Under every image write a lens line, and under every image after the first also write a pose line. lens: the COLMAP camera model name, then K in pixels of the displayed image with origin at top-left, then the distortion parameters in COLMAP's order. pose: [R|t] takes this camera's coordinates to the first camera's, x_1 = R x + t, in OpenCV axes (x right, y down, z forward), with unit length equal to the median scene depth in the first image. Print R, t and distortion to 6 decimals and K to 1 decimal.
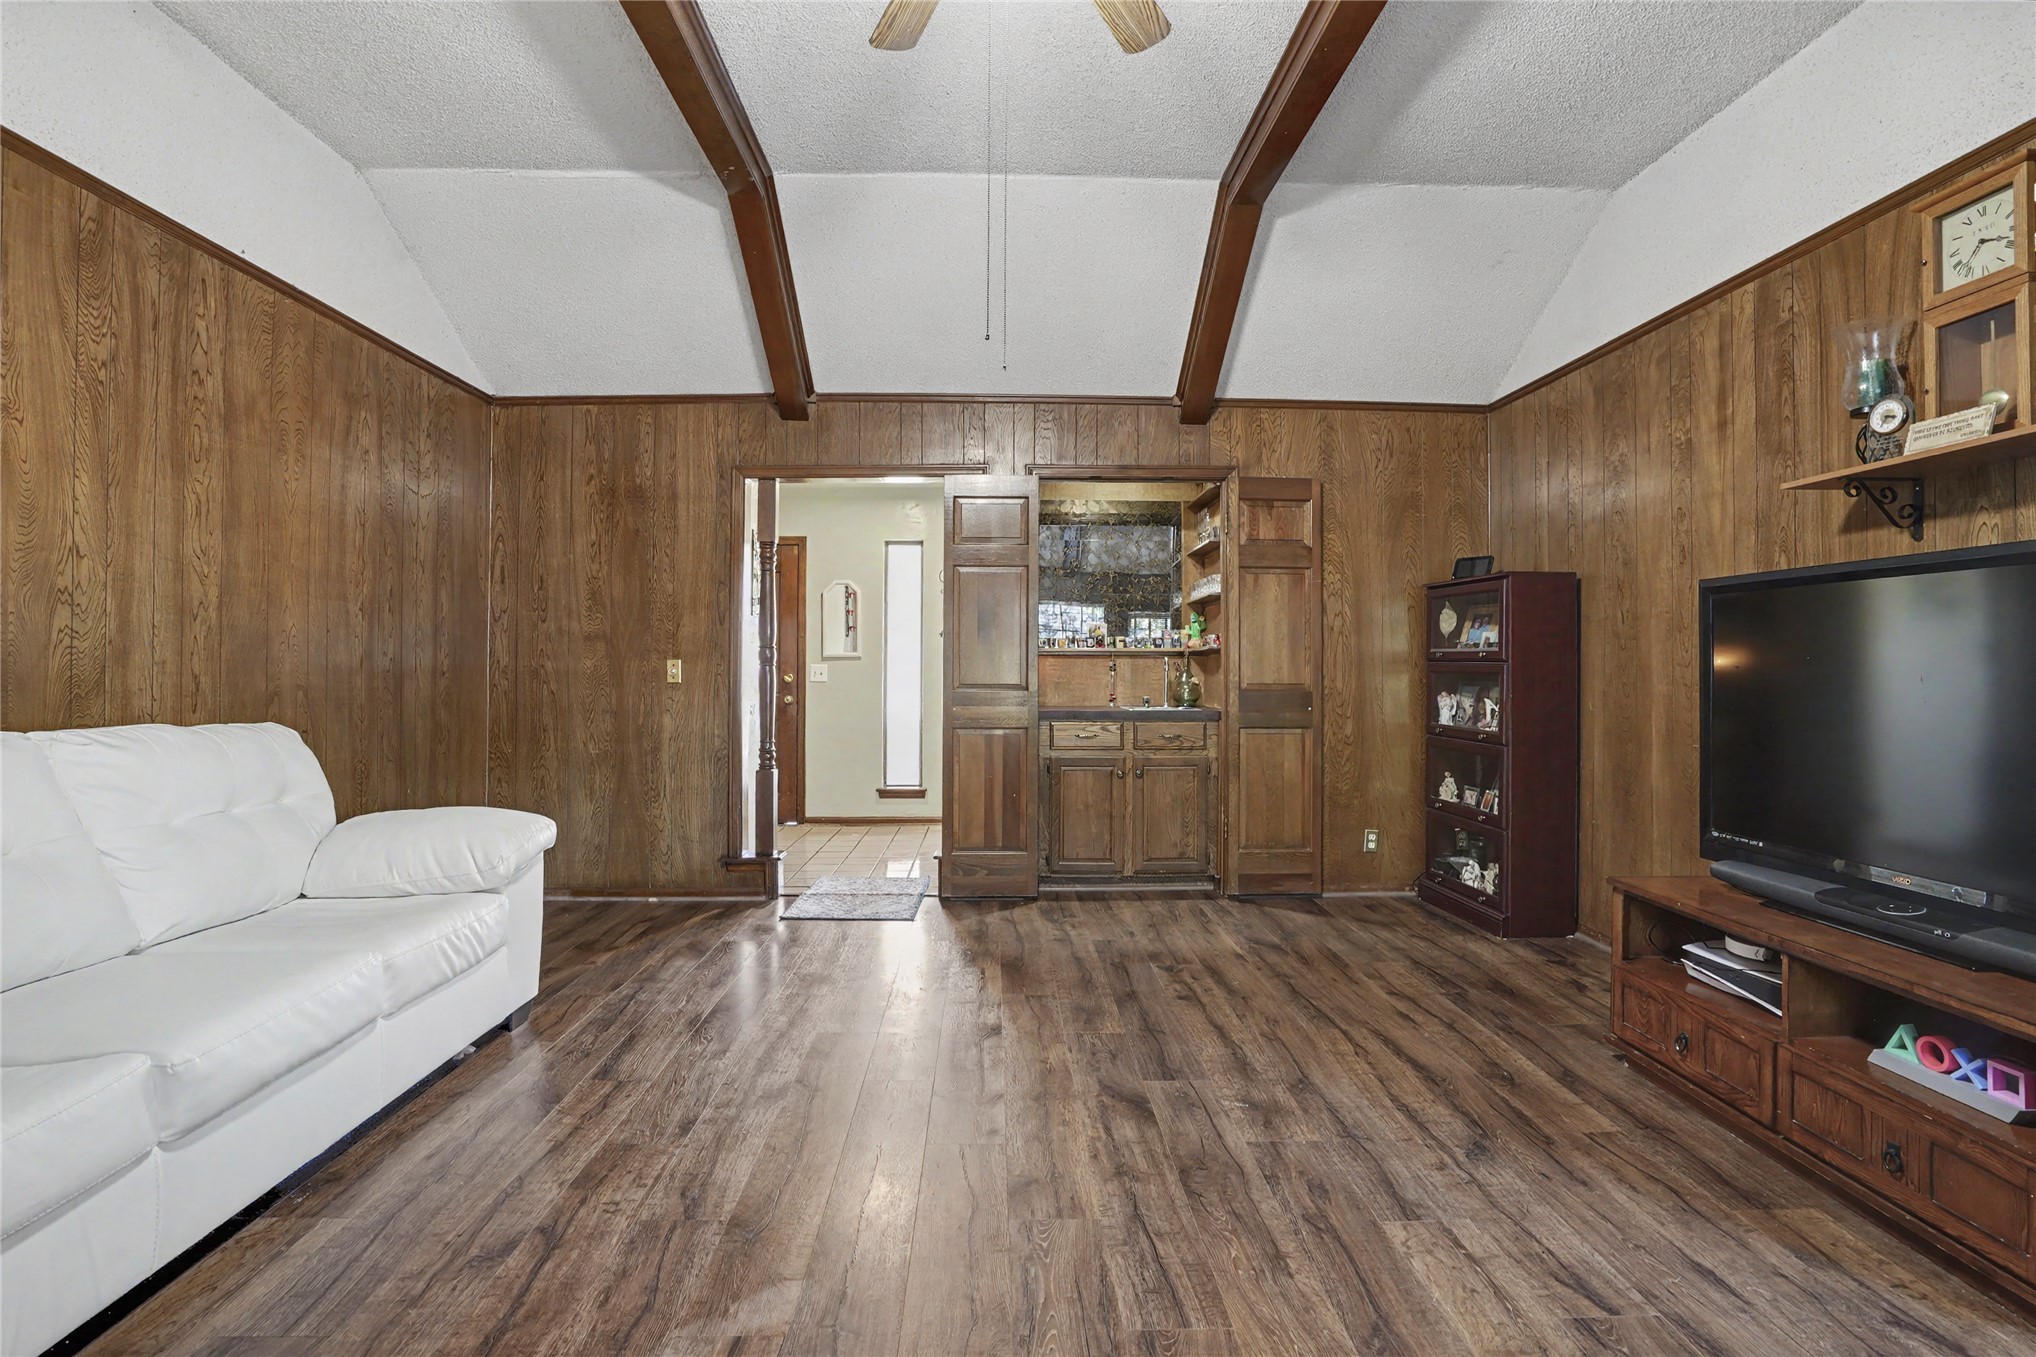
lens RADIAL K [[989.3, 0, 1017.3], [0, 989.3, 670.6], [0, 0, 1]] dist [-0.059710, 0.020608]
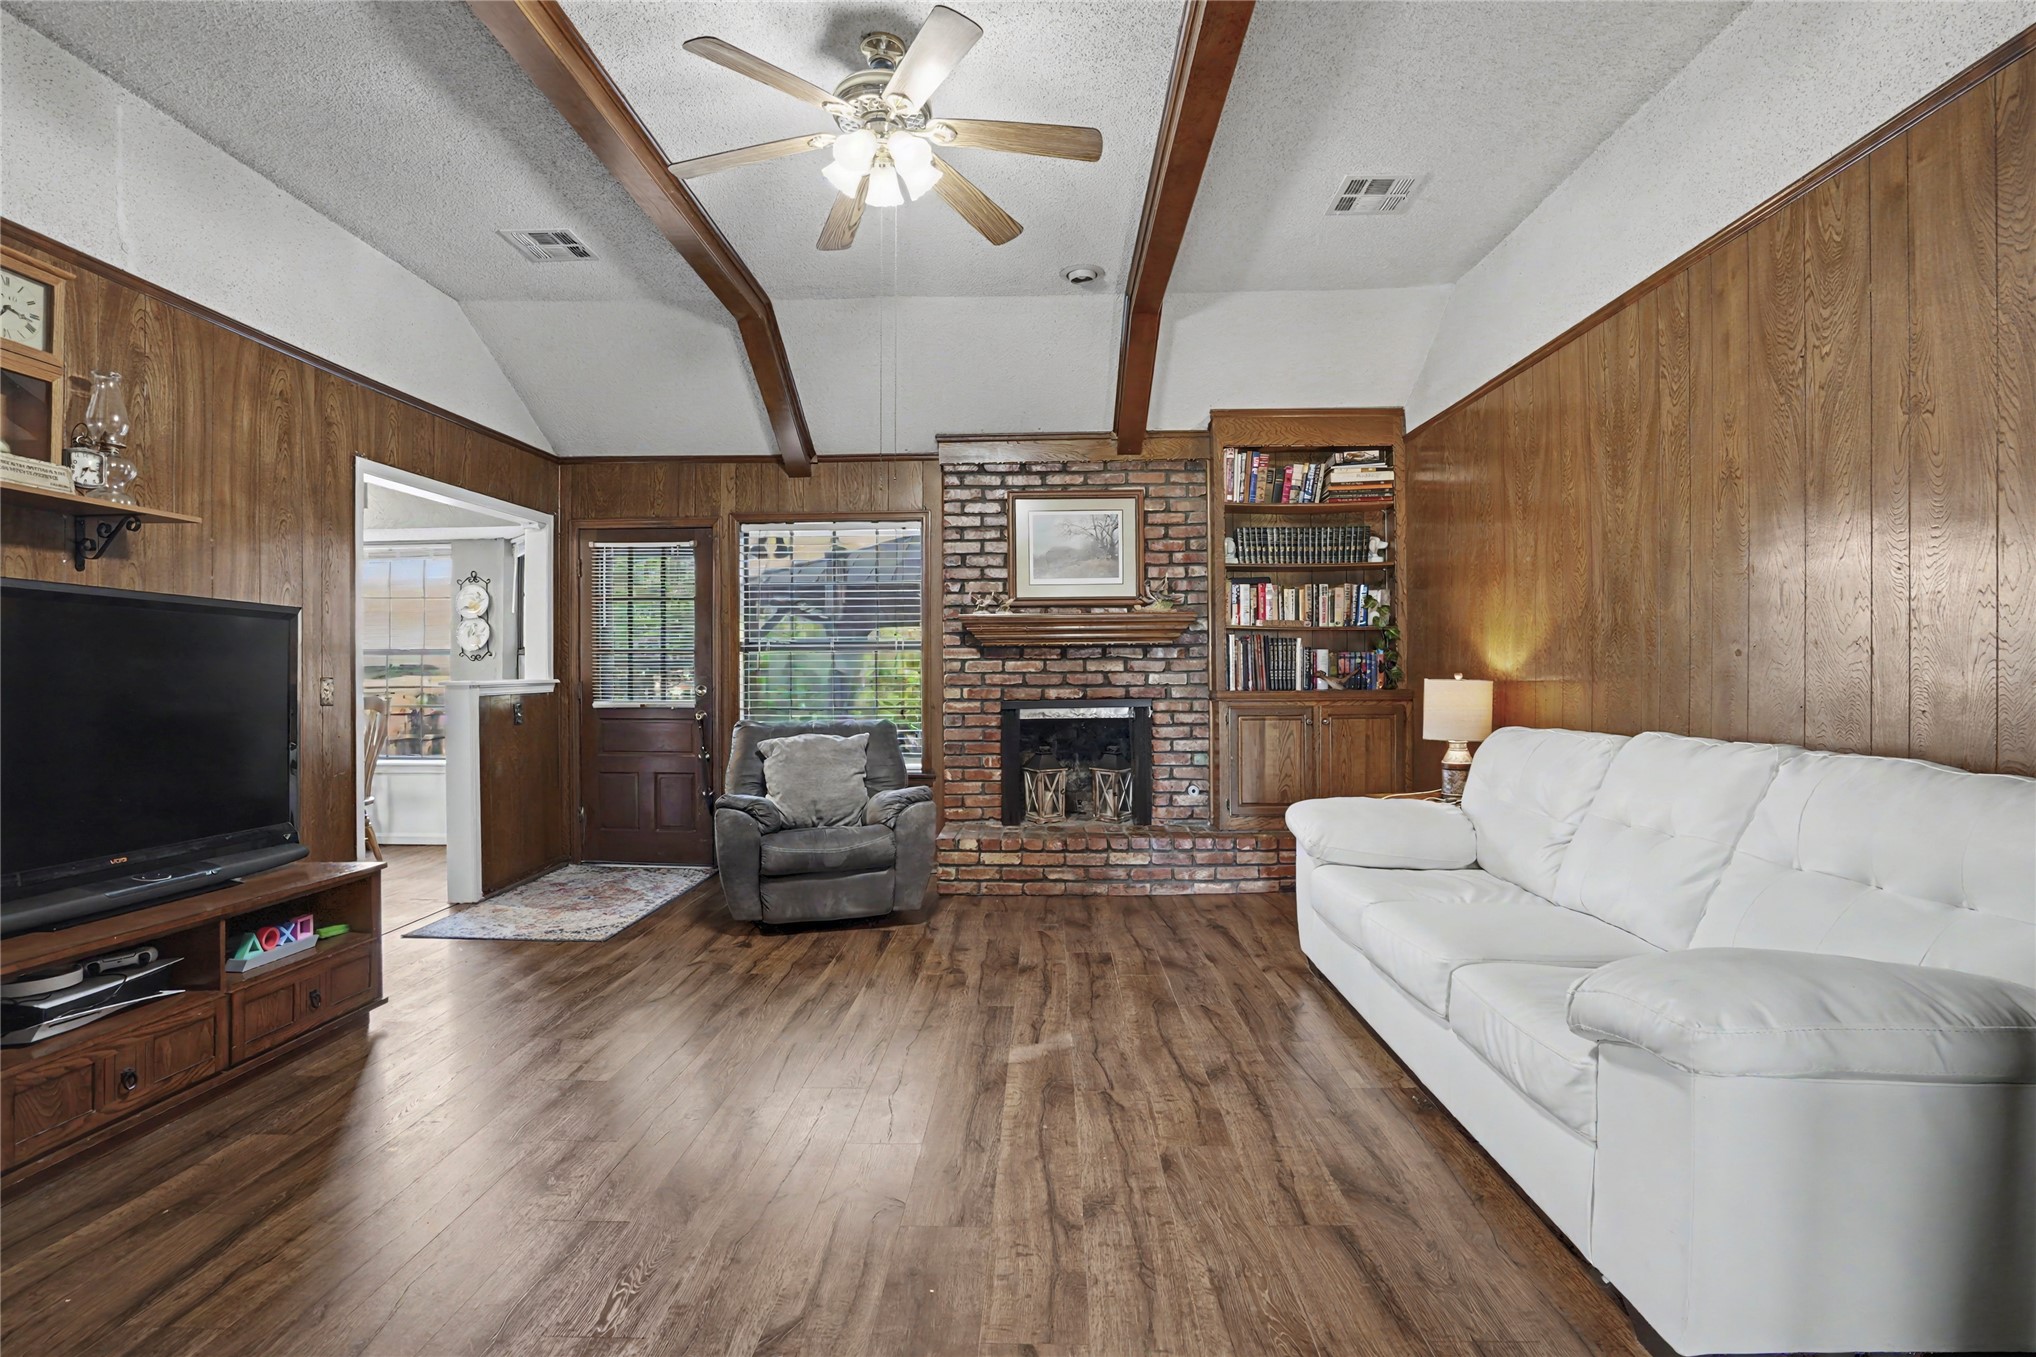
lens RADIAL K [[958.7, 0, 1018.9], [0, 958.7, 672.7], [0, 0, 1]] dist [-0.065787, 0.026430]
pose [[-0.998311, -0.000574, 0.058097, -0.183110], [-0.000832, 0.999990, -0.004426, -0.007915], [-0.058094, -0.004467, -0.998301, 1.436213]]
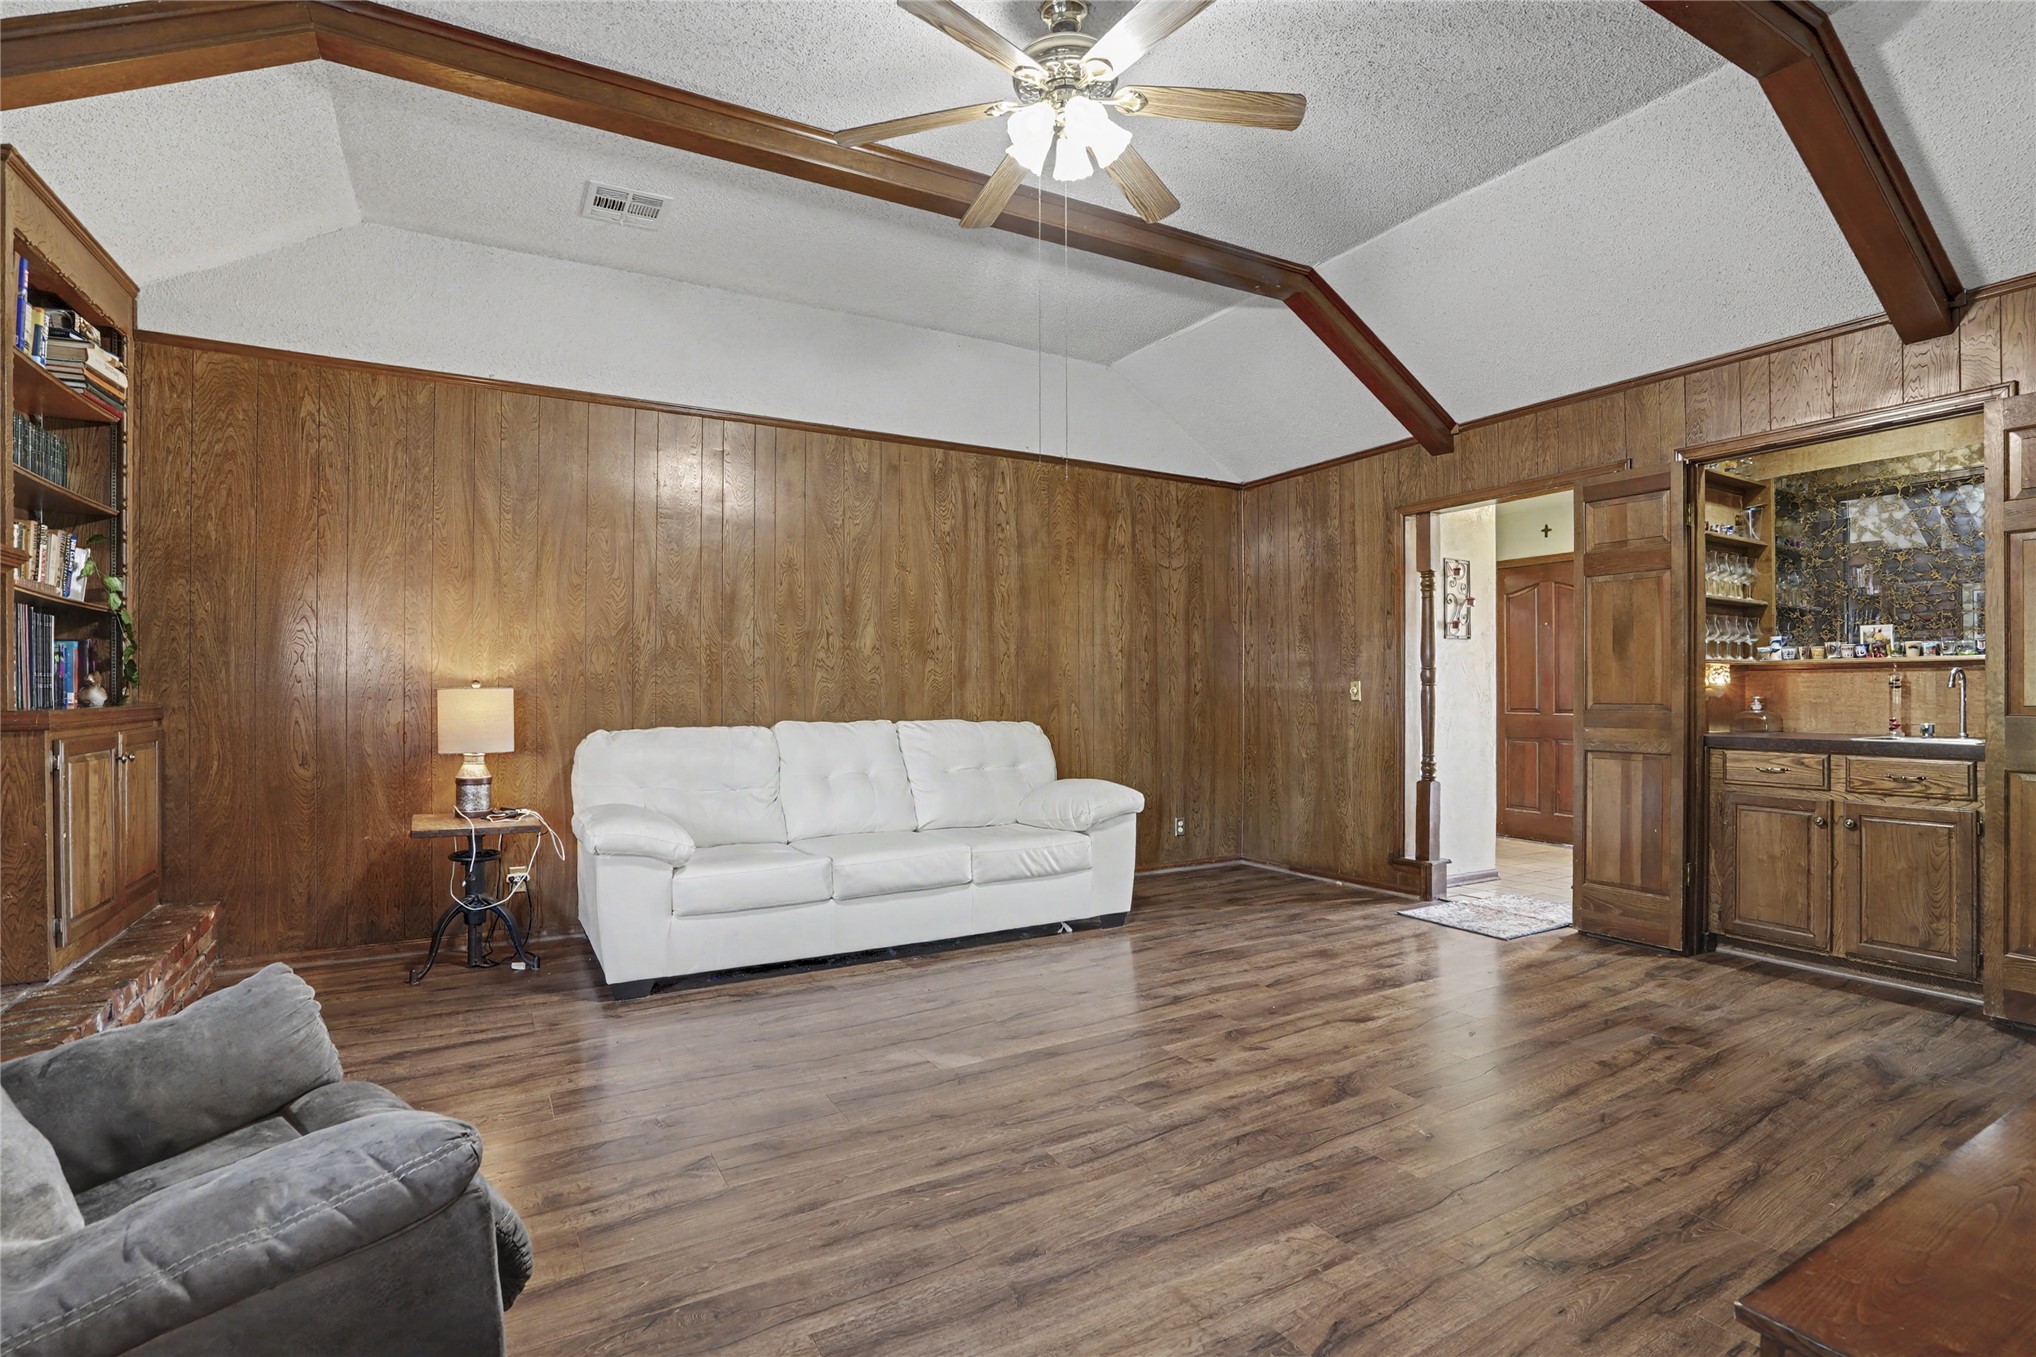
lens RADIAL K [[973.5, 0, 1009.2], [0, 973.5, 684.2], [0, 0, 1]] dist [-0.067294, 0.027219]
pose [[0.467484, -0.009793, -0.883947, 0.696156], [0.003312, 0.999951, -0.009327, 0.003330], [0.883995, 0.001432, 0.467494, 0.149158]]
